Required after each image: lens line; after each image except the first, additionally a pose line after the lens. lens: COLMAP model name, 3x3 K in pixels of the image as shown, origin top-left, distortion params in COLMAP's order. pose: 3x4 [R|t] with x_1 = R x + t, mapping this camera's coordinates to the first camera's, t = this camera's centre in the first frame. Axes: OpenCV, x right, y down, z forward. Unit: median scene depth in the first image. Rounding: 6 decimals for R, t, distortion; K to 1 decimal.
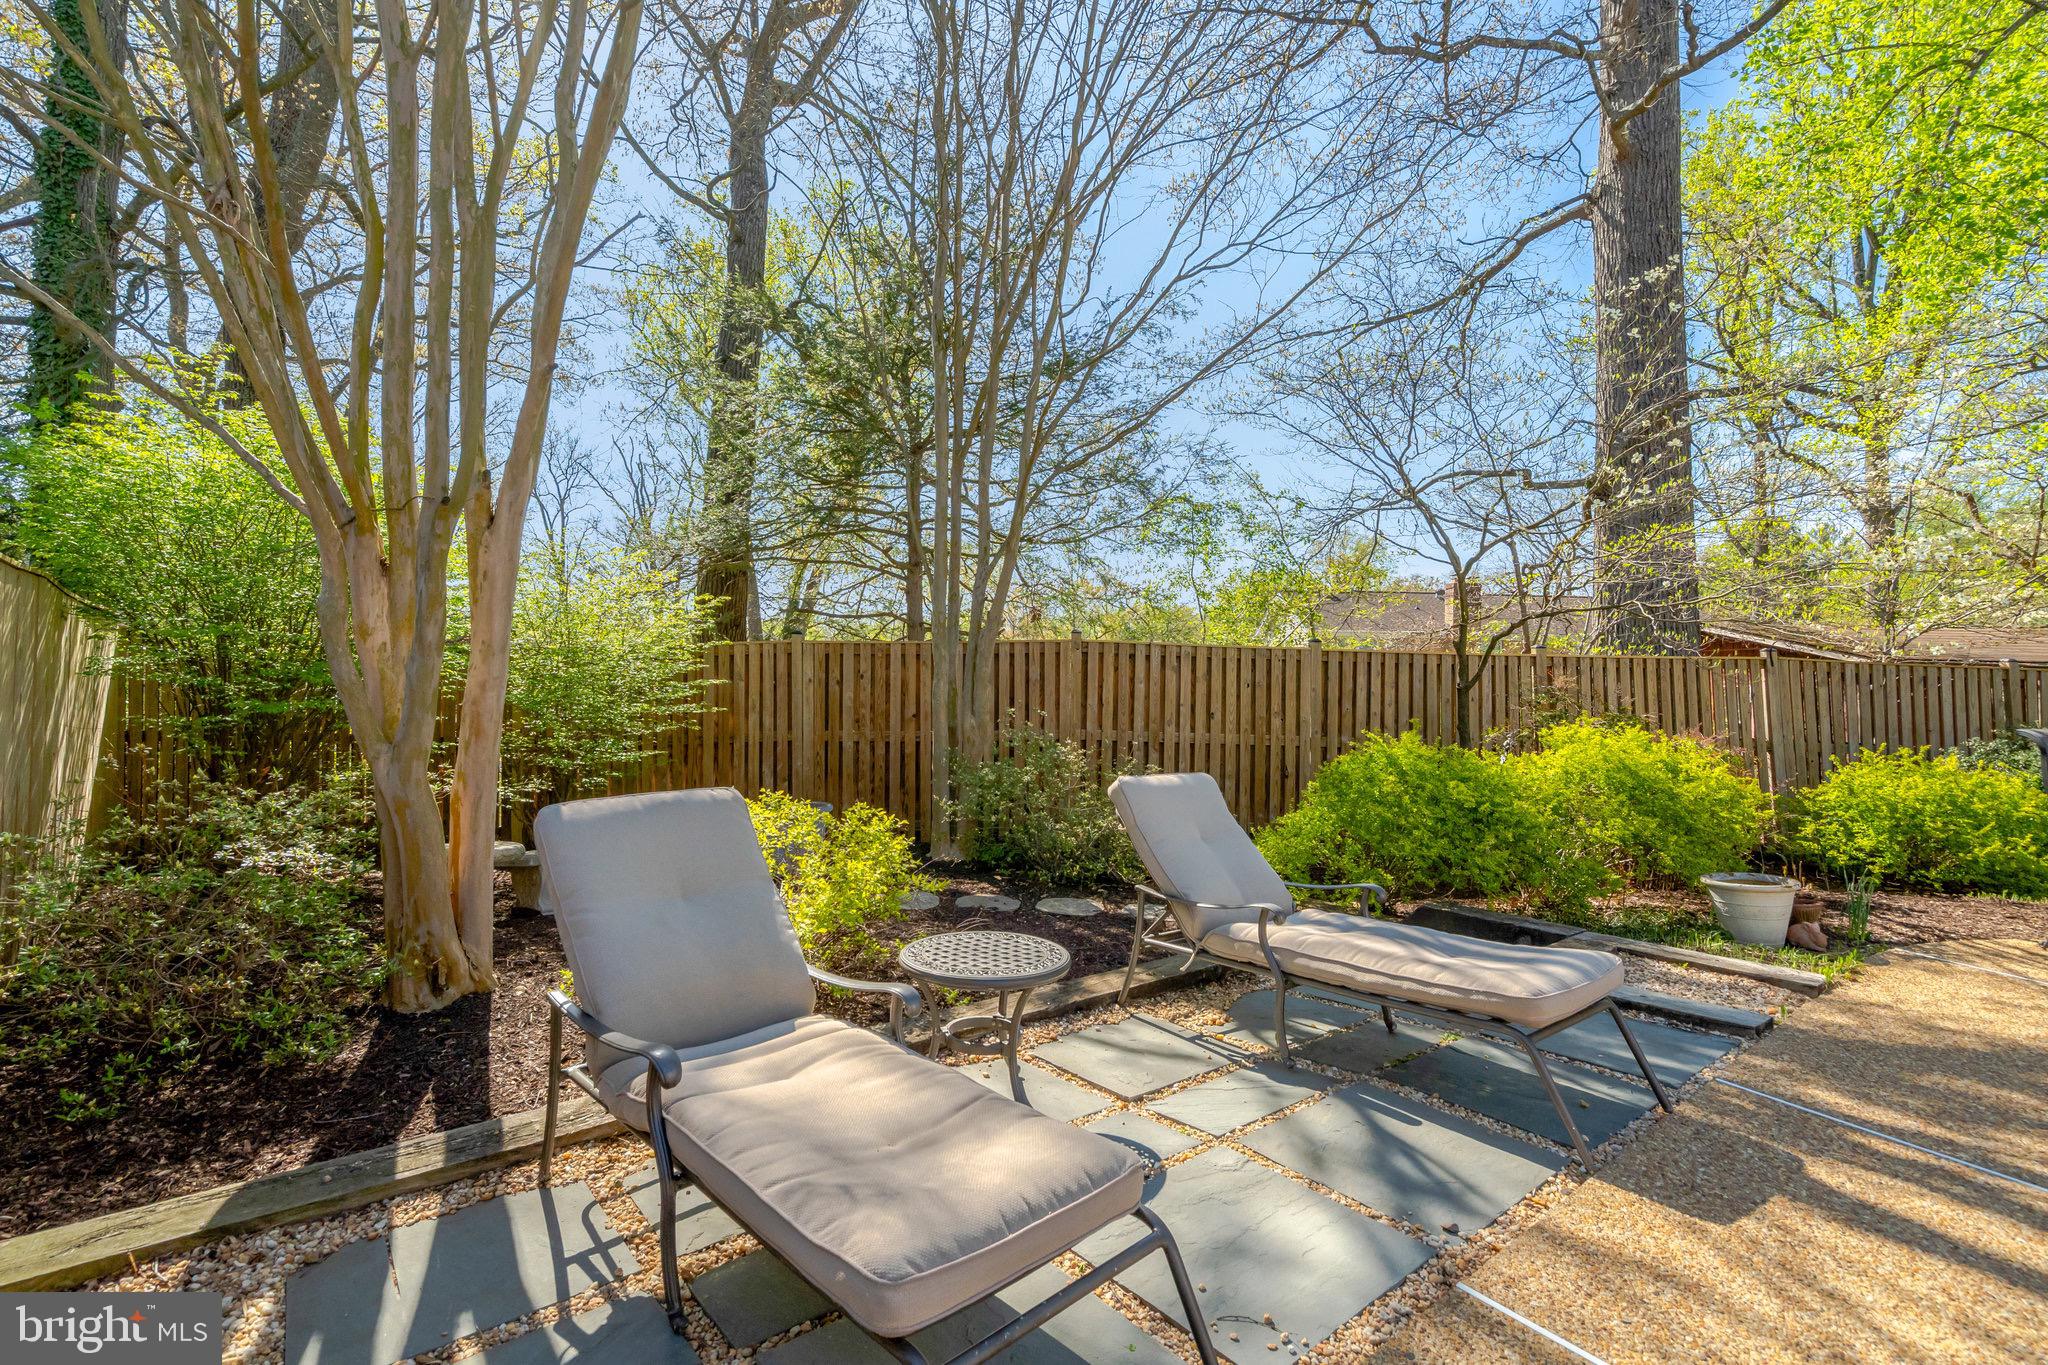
lens RADIAL K [[933.7, 0, 1023.5], [0, 933.7, 673.6], [0, 0, 1]] dist [-0.003640, 0.001207]
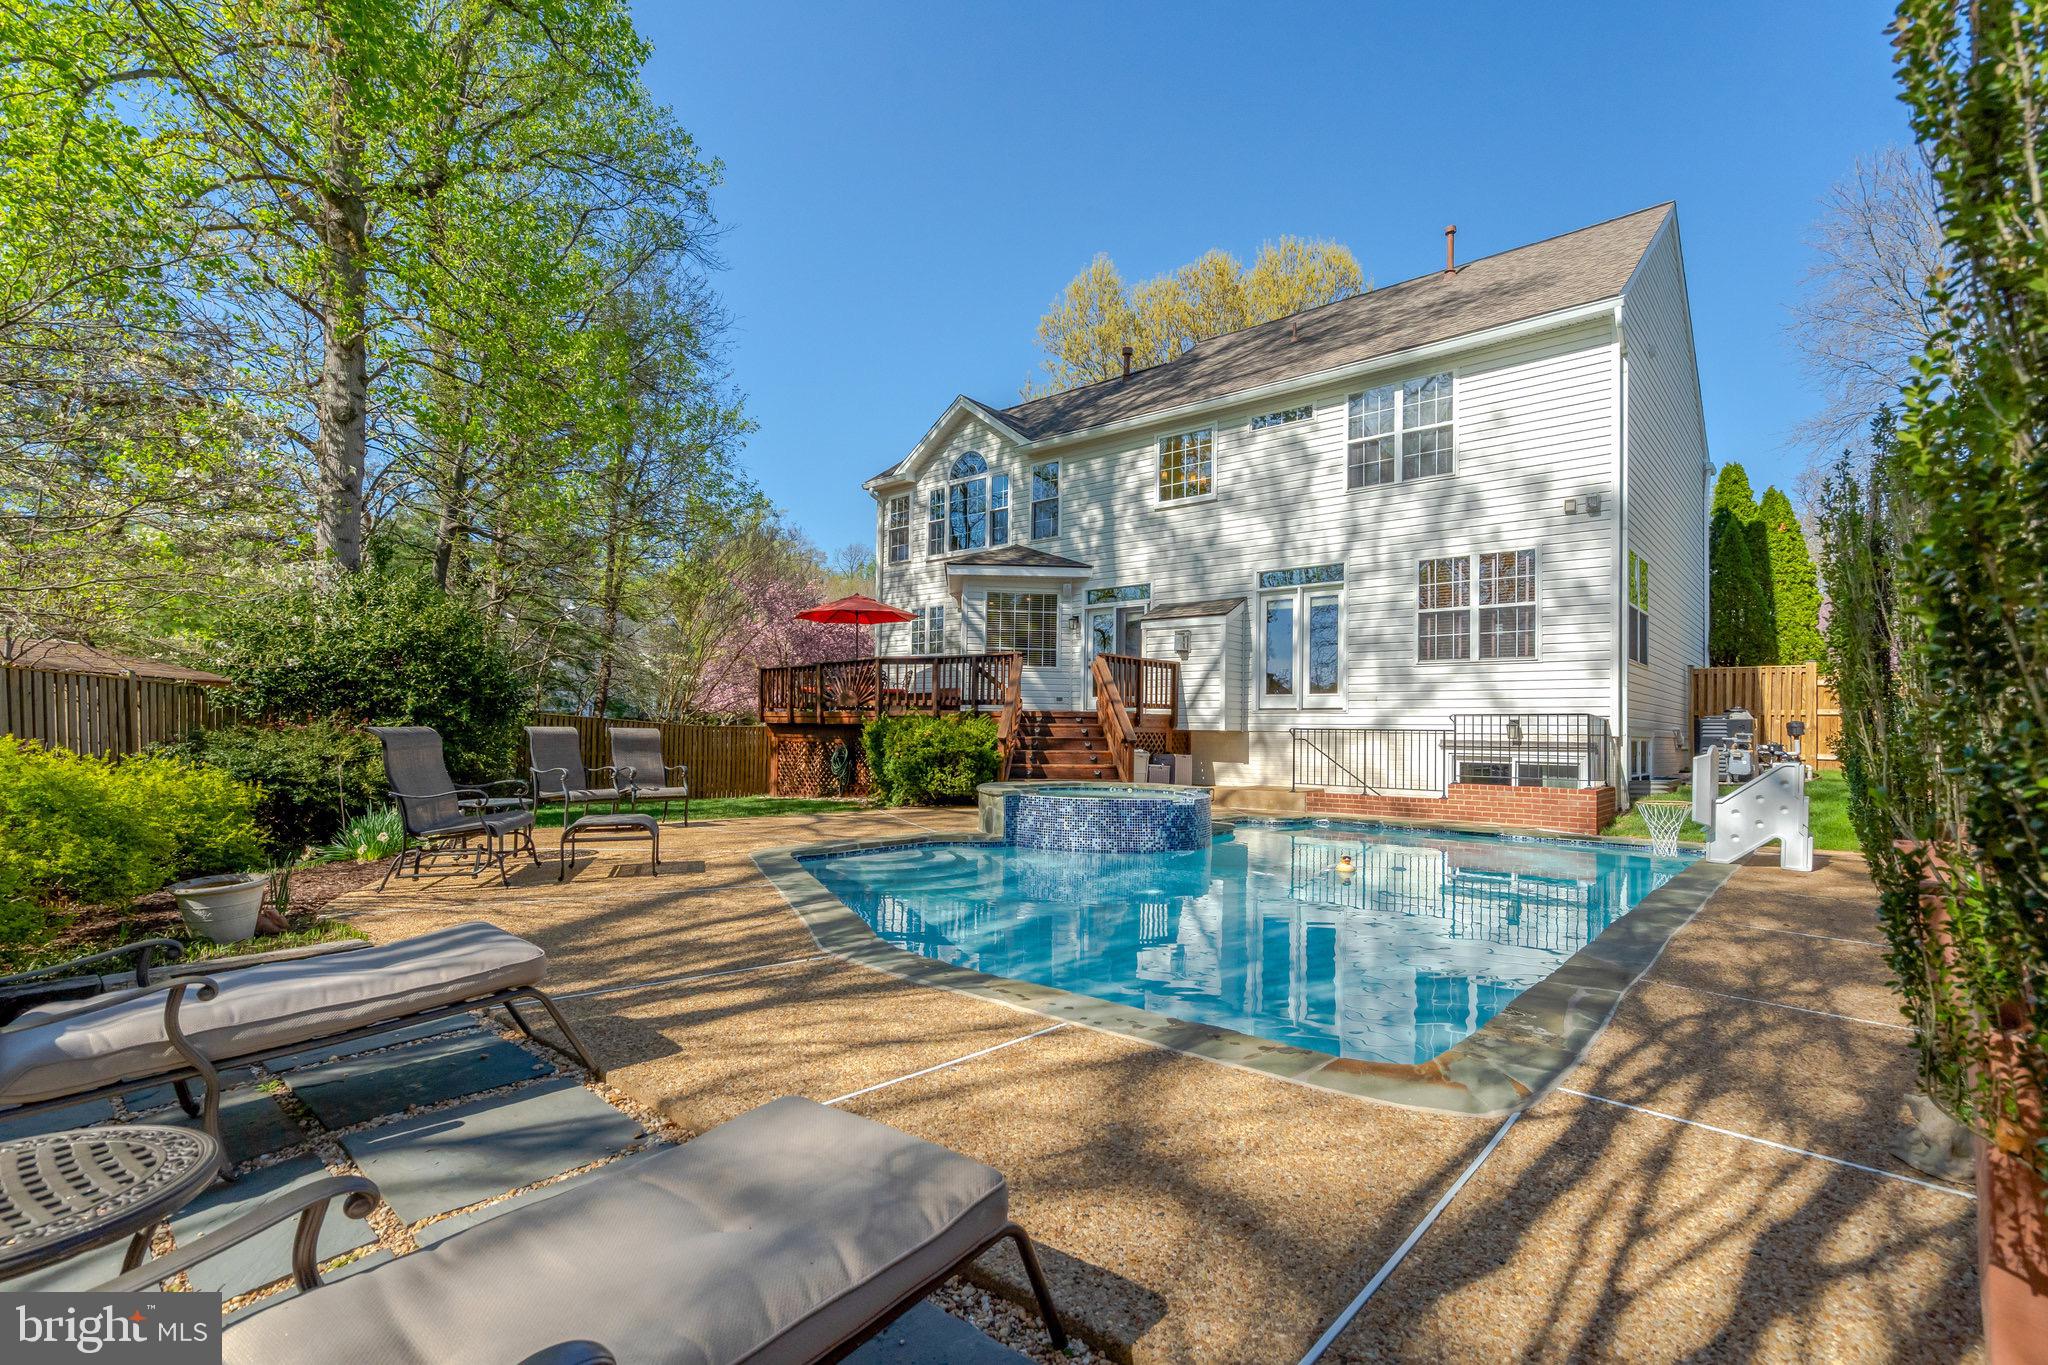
lens RADIAL K [[933.7, 0, 1023.5], [0, 933.7, 673.6], [0, 0, 1]] dist [-0.003640, 0.001207]
pose [[-0.199548, 0.047133, 0.978754, -0.679277], [-0.034213, 0.997898, -0.055030, 0.042812], [-0.979291, -0.044467, -0.197516, 0.633416]]
